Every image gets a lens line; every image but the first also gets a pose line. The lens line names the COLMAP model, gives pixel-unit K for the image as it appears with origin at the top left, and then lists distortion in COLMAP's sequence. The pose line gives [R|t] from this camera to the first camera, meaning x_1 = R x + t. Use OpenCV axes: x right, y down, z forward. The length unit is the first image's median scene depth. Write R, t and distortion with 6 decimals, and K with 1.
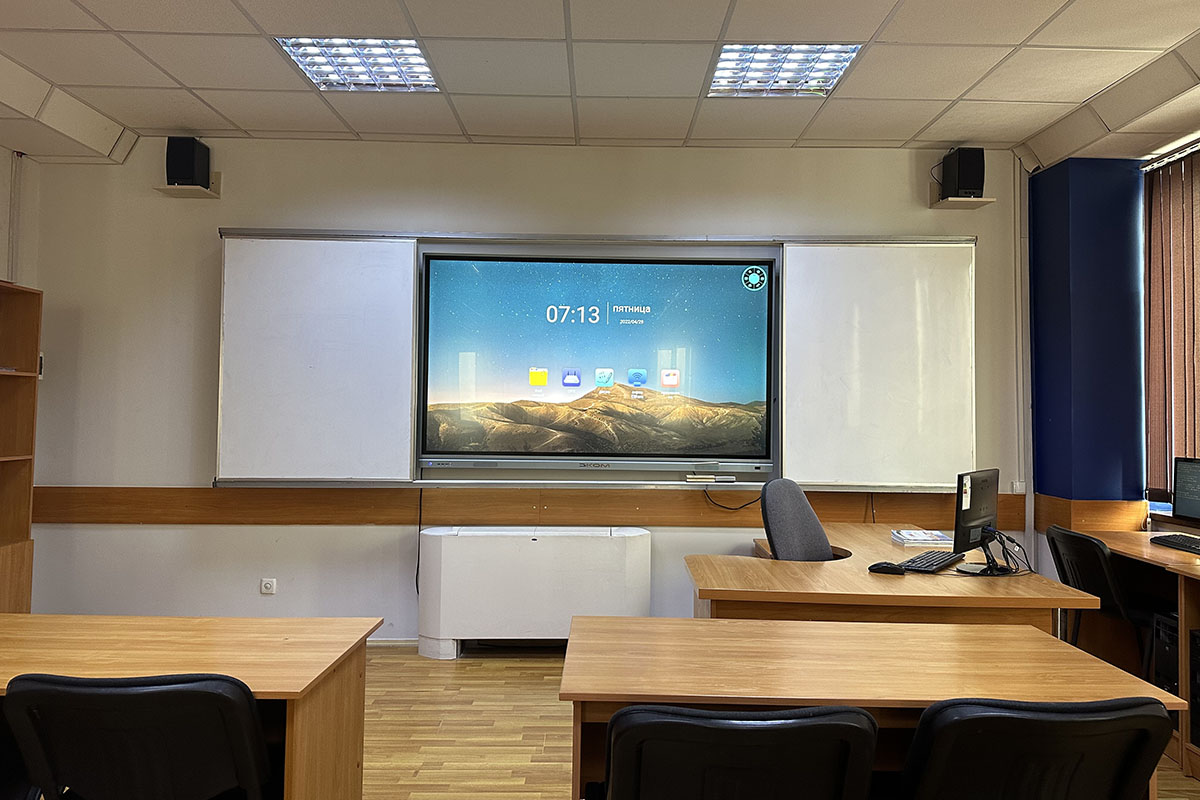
lens RADIAL K [[882.9, 0, 603.4], [0, 882.9, 390.4], [0, 0, 1]] dist [0.056868, -0.043561]
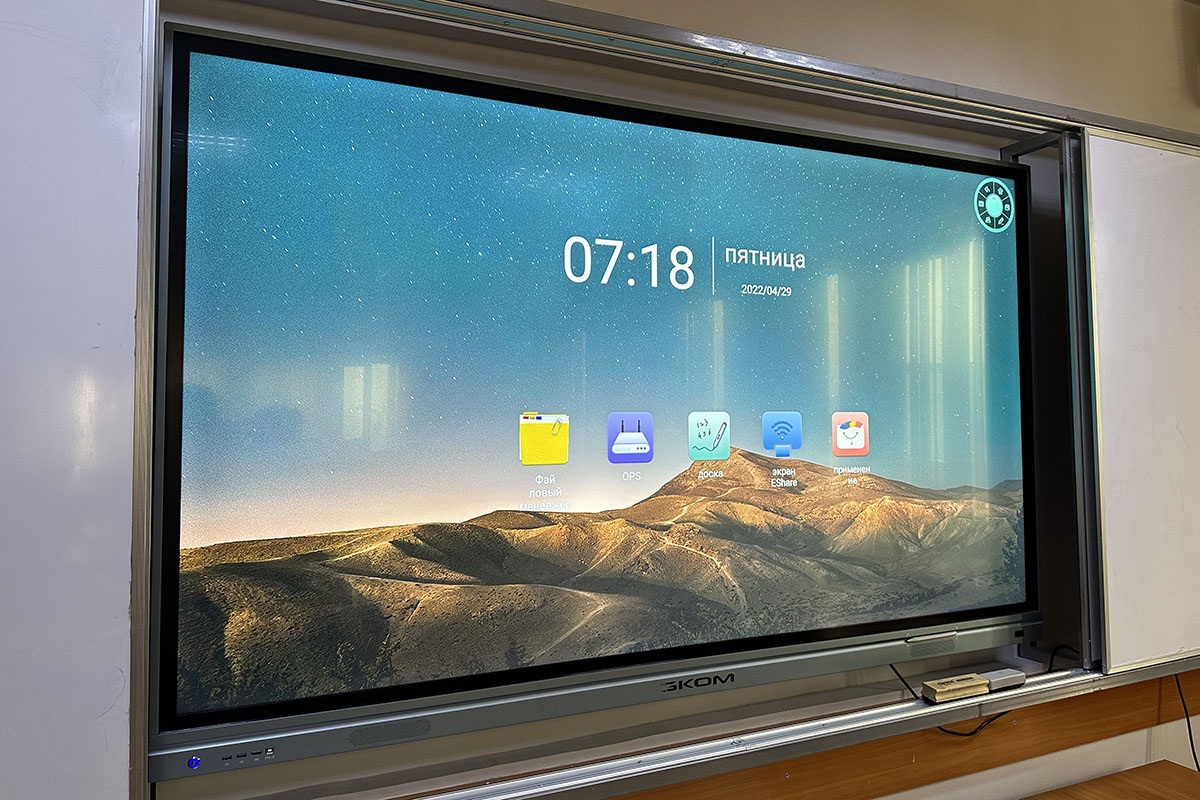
lens RADIAL K [[822.3, 0, 585.3], [0, 822.3, 367.4], [0, 0, 1]] dist [0.069131, -0.069601]
pose [[0.916228, 0.004131, 0.400635, -0.187662], [0.013694, 0.999040, -0.041619, -0.029774], [-0.400422, 0.043618, 0.915292, 0.699800]]
